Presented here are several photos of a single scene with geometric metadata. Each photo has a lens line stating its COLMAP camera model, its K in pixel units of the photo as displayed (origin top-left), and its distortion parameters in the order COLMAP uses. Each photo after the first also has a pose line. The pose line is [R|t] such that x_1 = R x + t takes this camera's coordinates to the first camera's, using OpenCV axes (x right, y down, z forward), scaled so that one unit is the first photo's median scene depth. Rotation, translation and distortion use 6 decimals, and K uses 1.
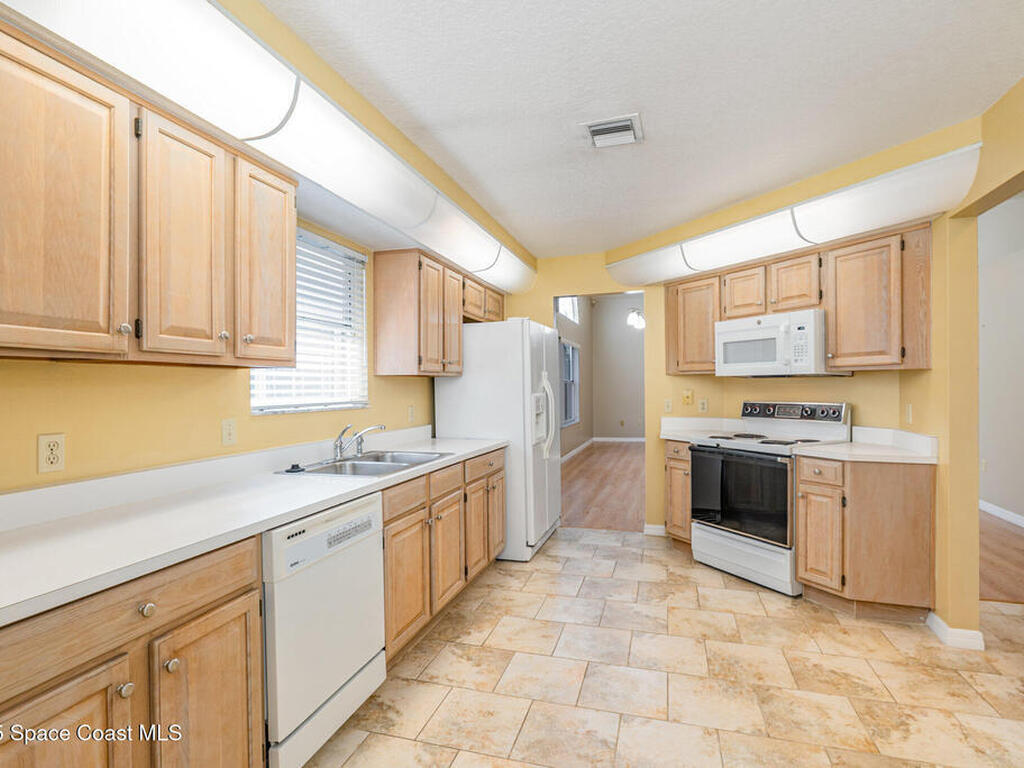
lens RADIAL K [[527.3, 0, 511.4], [0, 527.3, 386.1], [0, 0, 1]] dist [-0.000016, -0.001680]
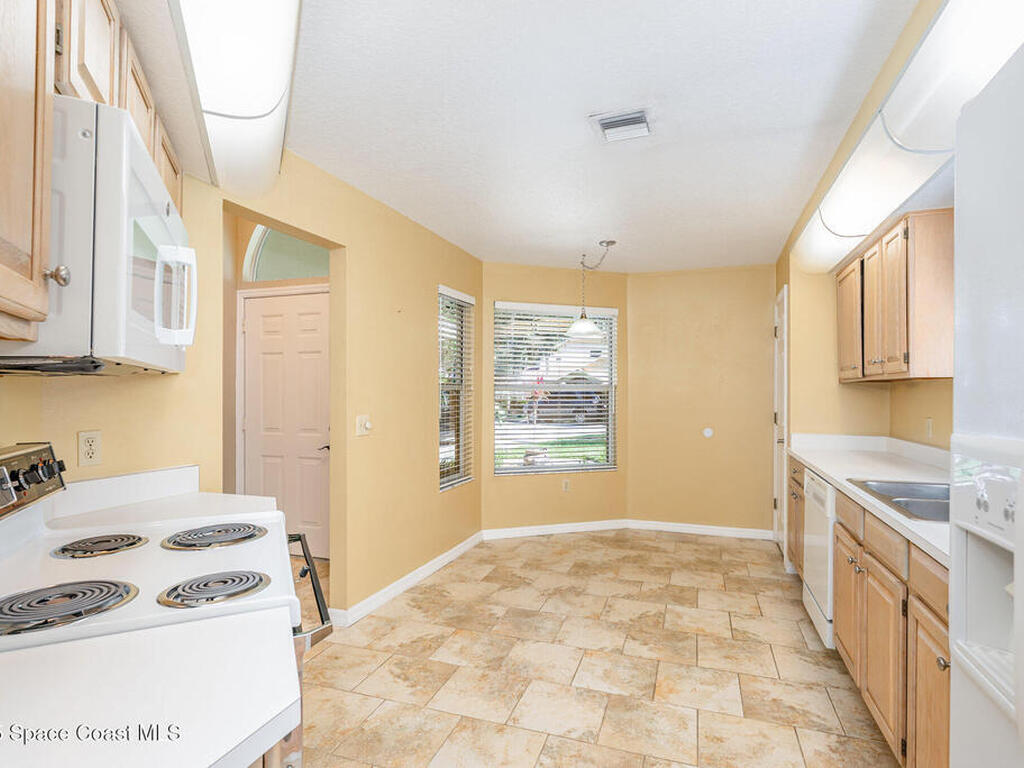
lens RADIAL K [[527.3, 0, 513.7], [0, 527.3, 387.2], [0, 0, 1]] dist [-0.000016, -0.001680]
pose [[-0.998825, 0.009033, 0.047604, 0.364391], [0.008610, 0.999922, -0.009090, -0.007631], [-0.047683, -0.008669, -0.998825, 2.077924]]
